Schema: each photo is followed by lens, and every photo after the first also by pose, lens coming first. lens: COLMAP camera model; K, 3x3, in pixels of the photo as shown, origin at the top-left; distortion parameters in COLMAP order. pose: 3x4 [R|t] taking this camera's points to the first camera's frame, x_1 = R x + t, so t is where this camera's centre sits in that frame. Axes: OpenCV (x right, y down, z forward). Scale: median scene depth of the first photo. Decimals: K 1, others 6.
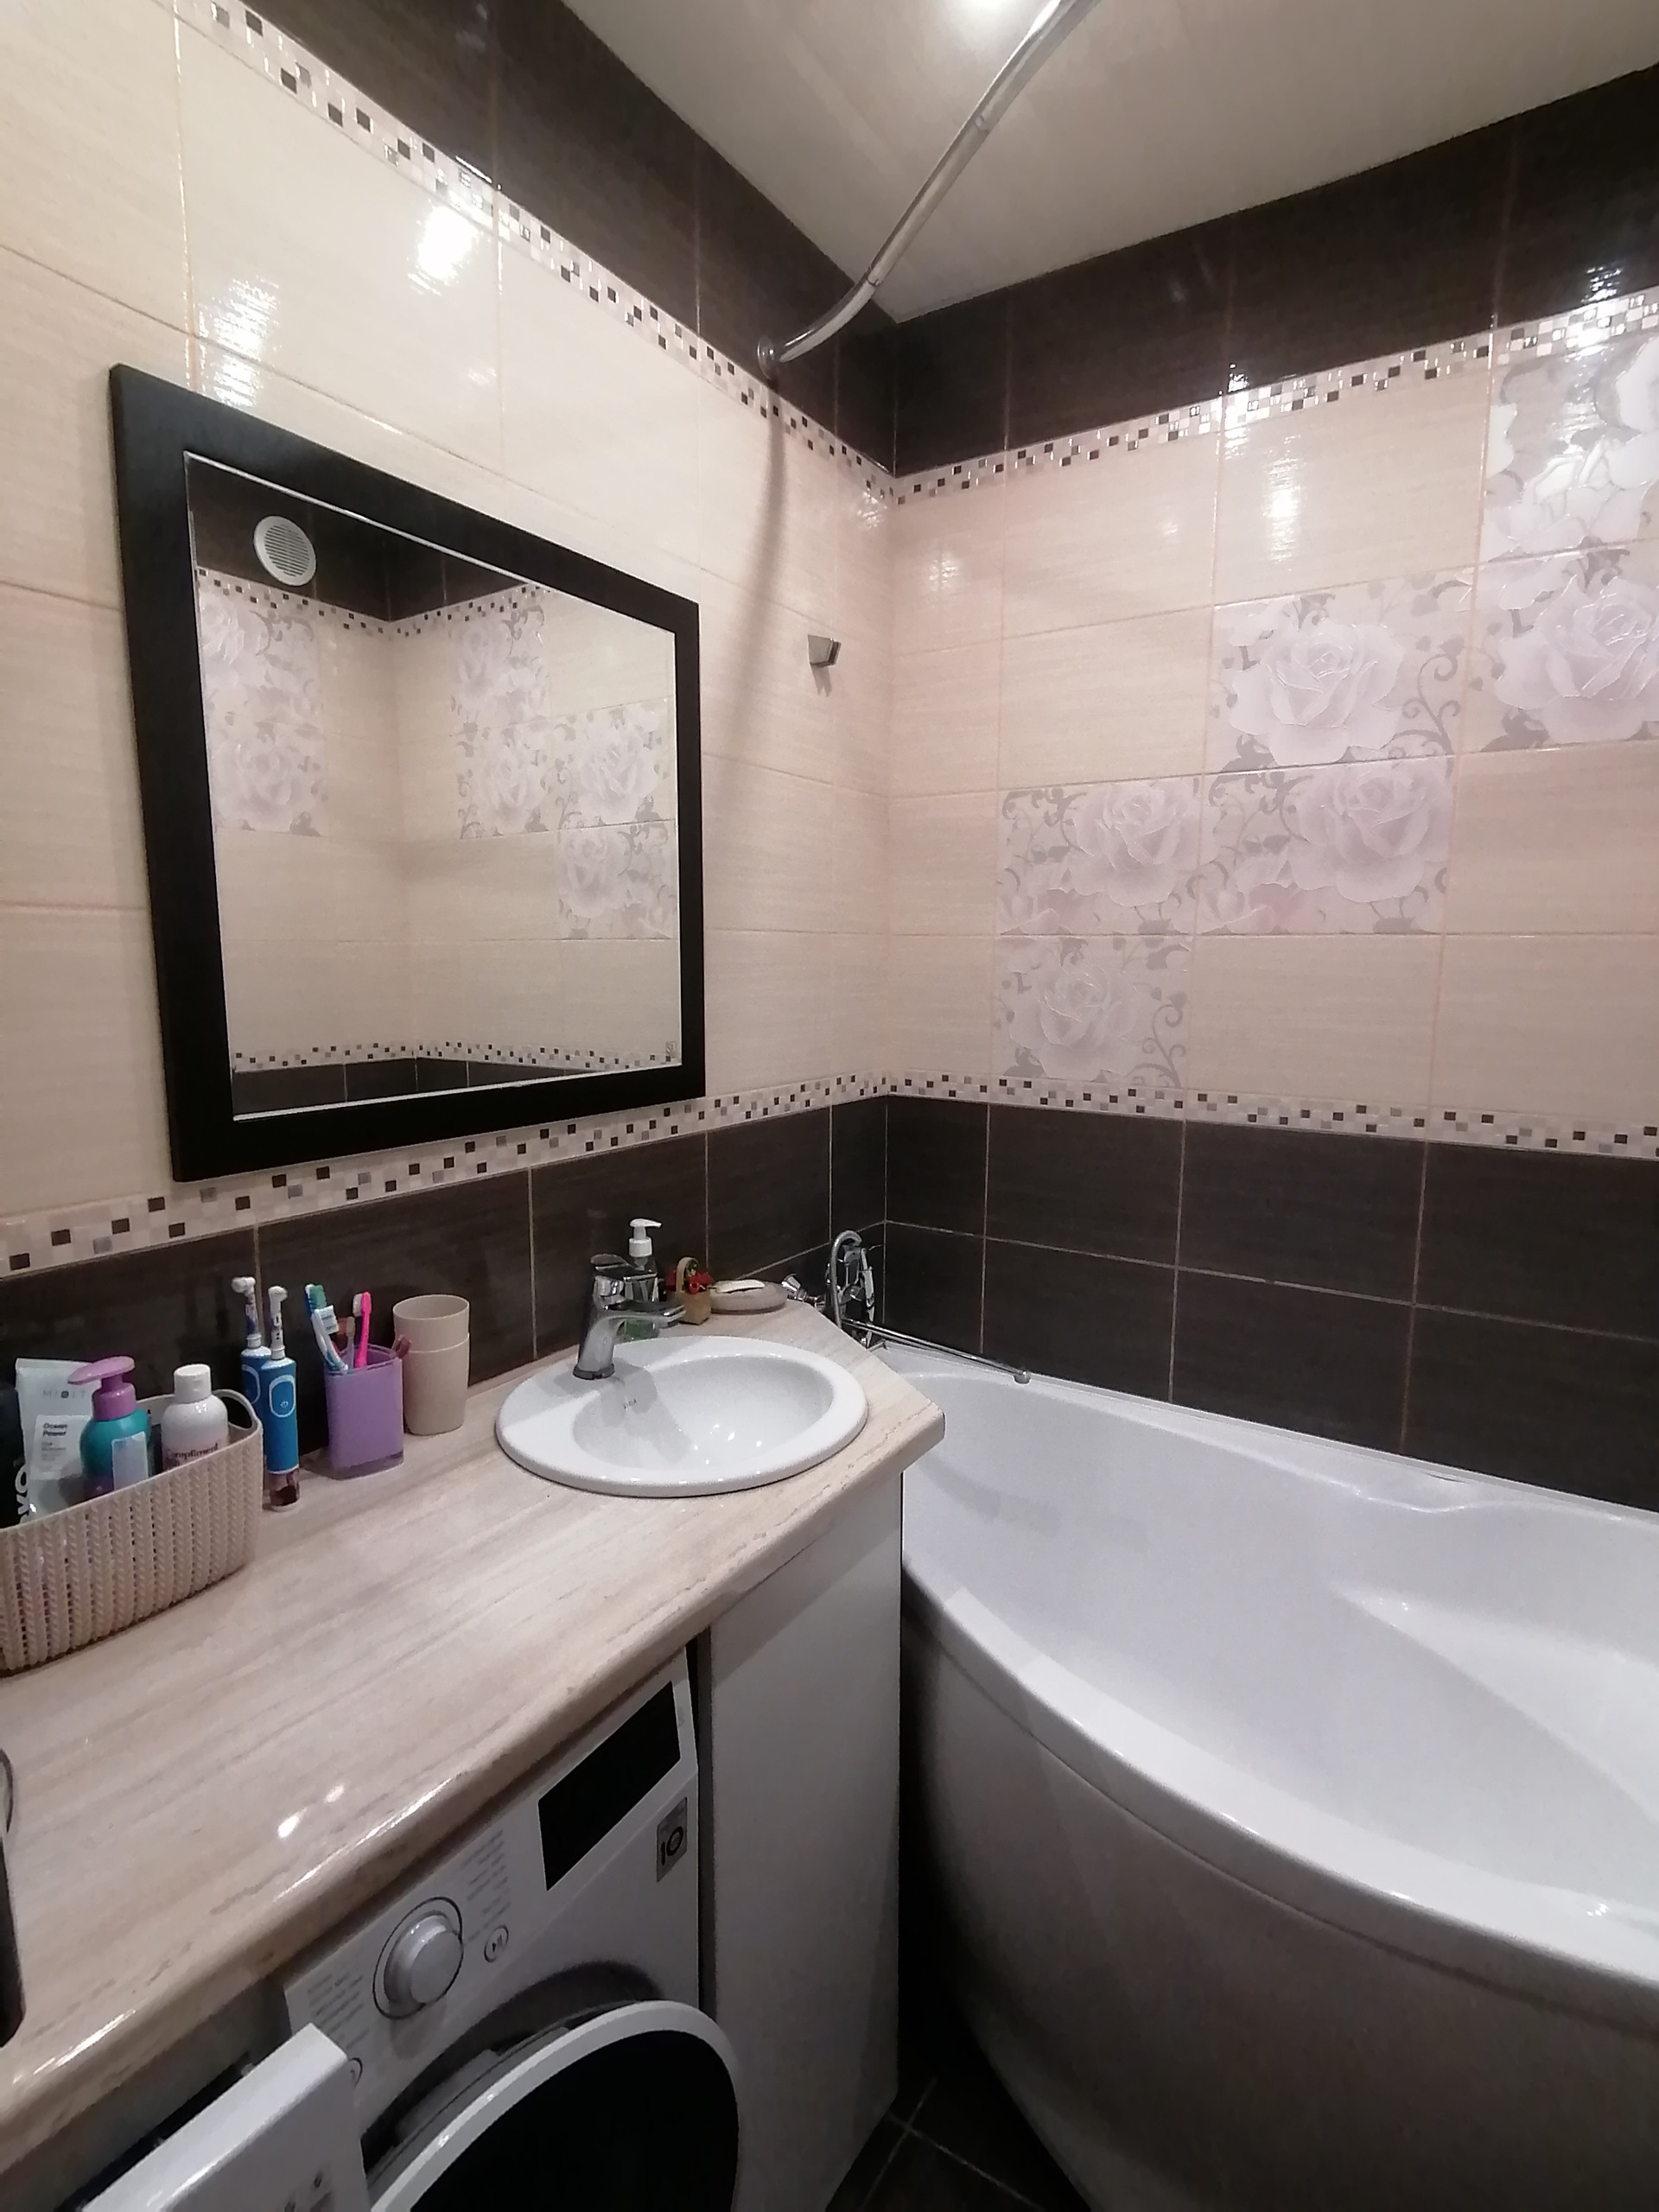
lens RADIAL K [[1087.1, 0, 830.2], [0, 1087.1, 1107.1], [0, 0, 1]] dist [0.009854, -0.009931]
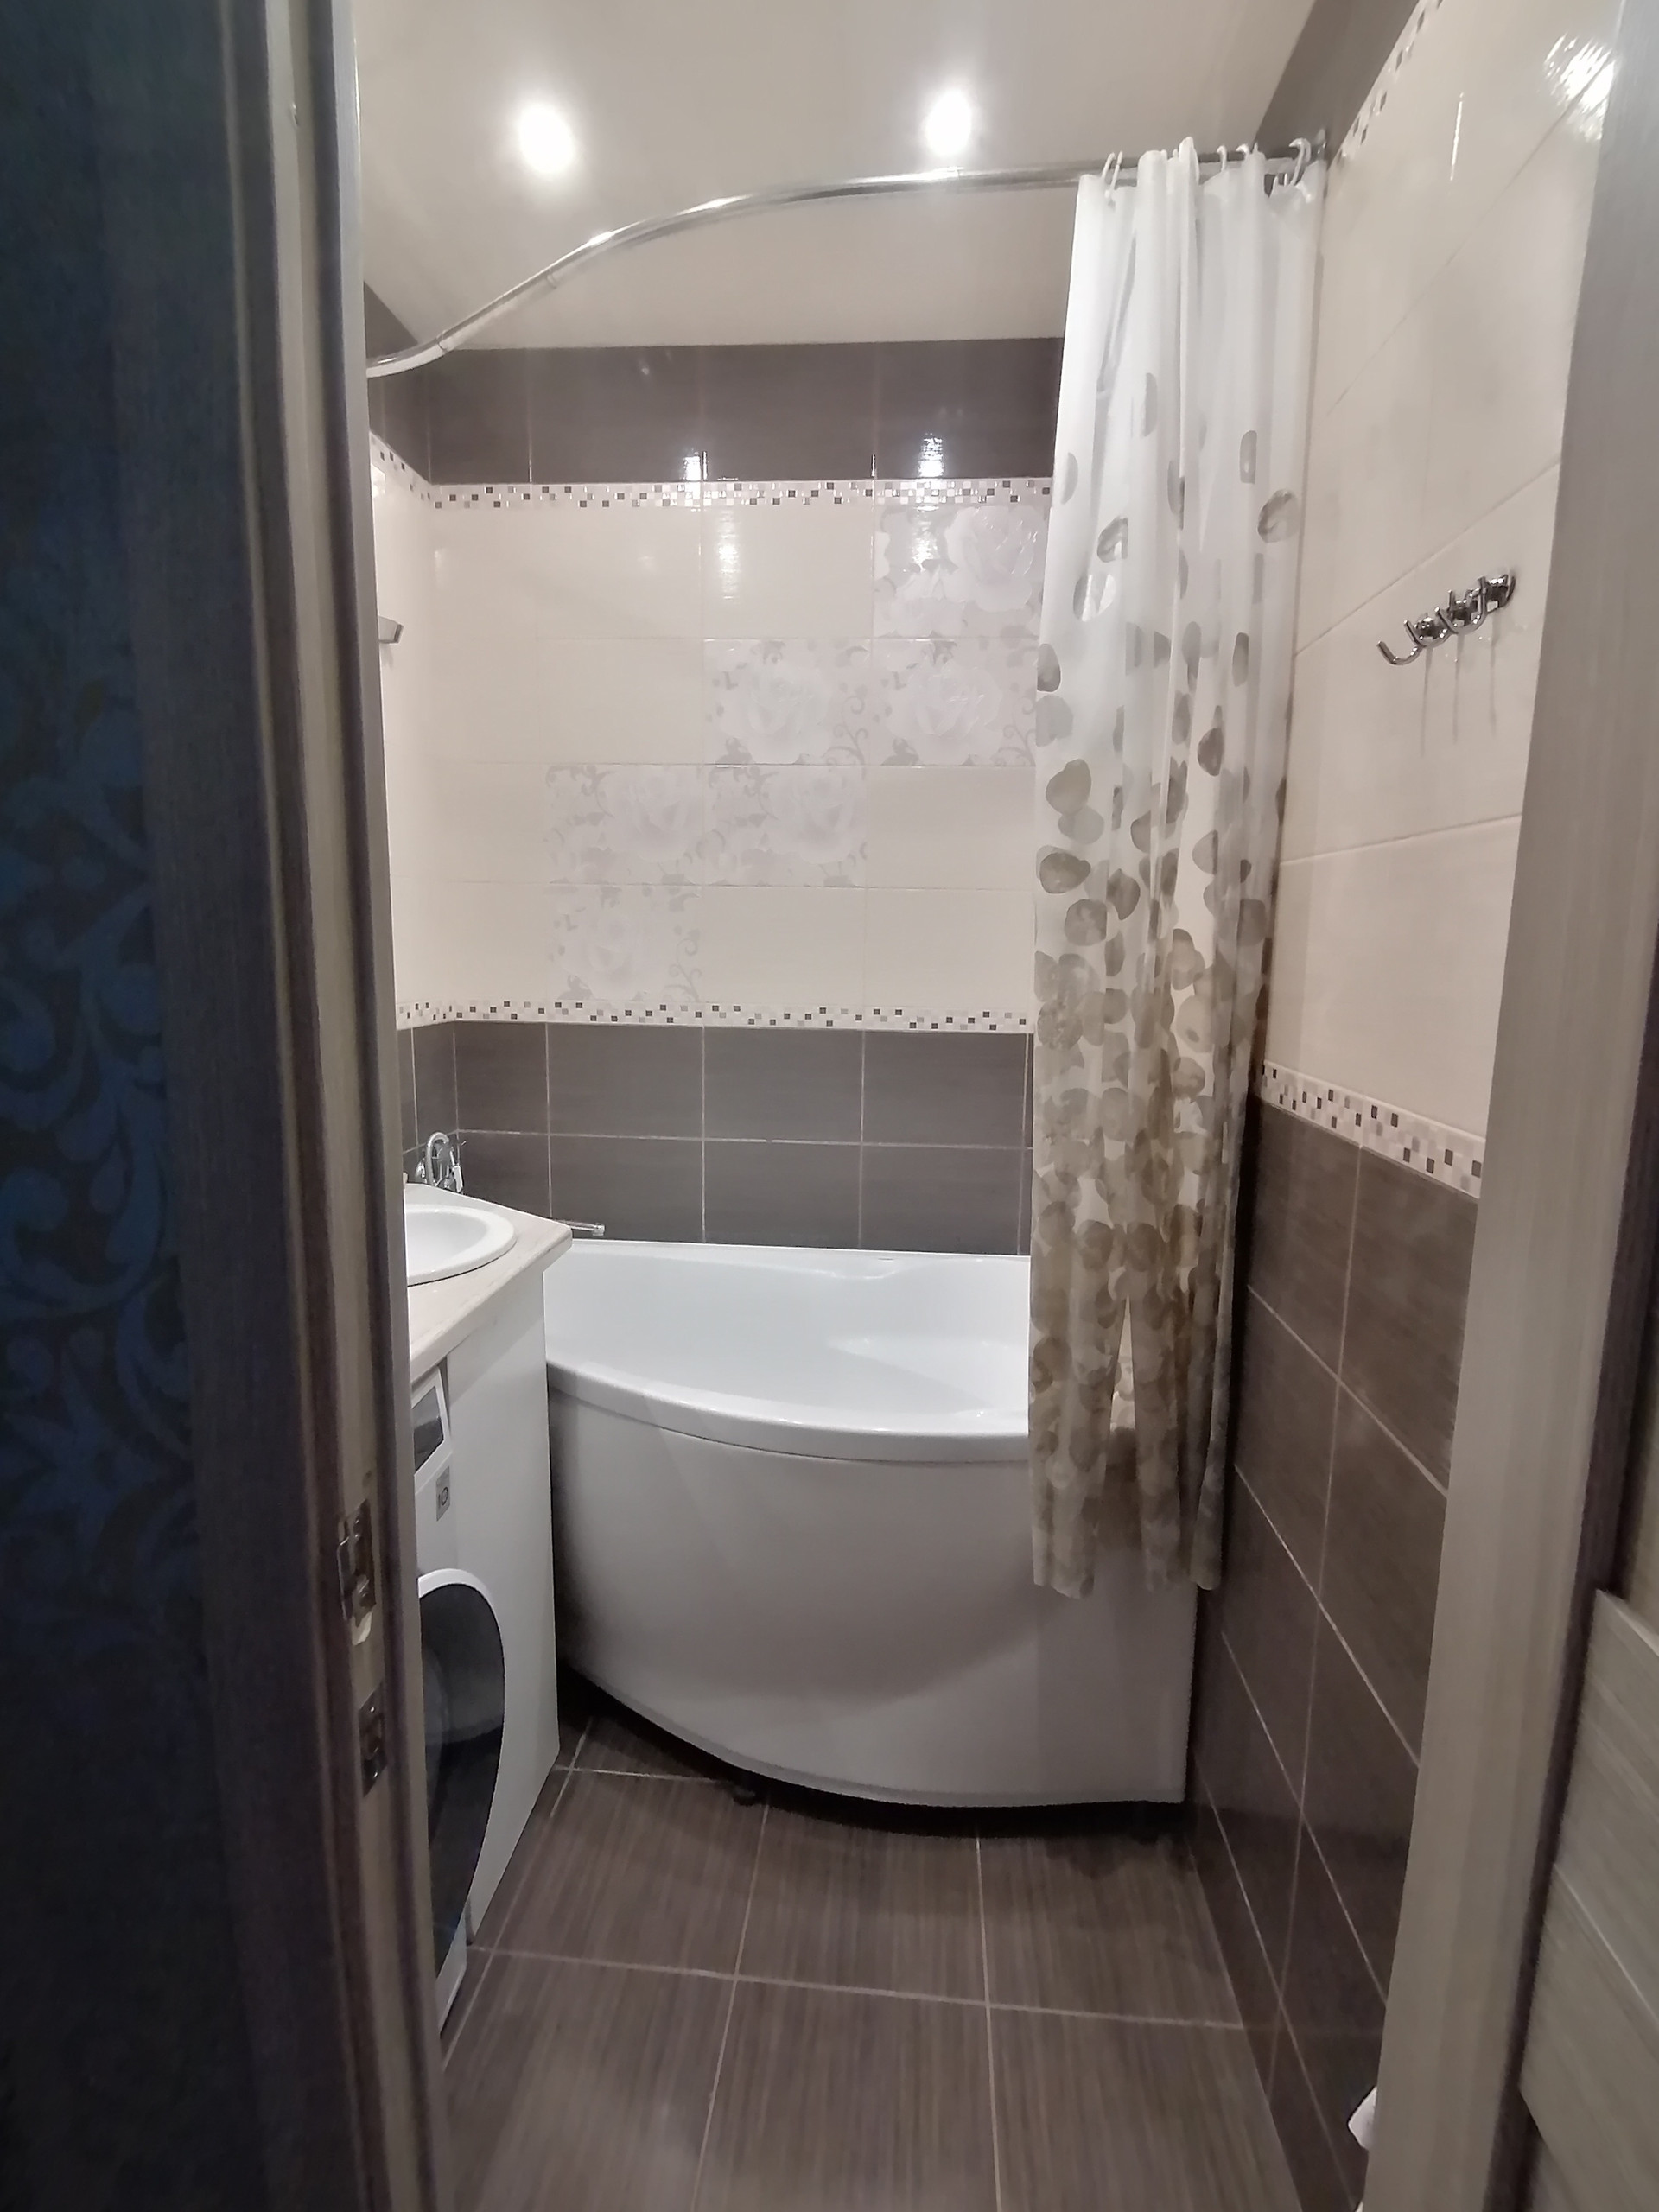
lens RADIAL K [[1087.1, 0, 830.2], [0, 1087.1, 1107.1], [0, 0, 1]] dist [0.009854, -0.009931]
pose [[0.883308, -0.067374, 0.463926, -0.162361], [0.056786, 0.997709, 0.036774, 0.071638], [-0.465340, -0.006139, 0.885111, -0.250112]]
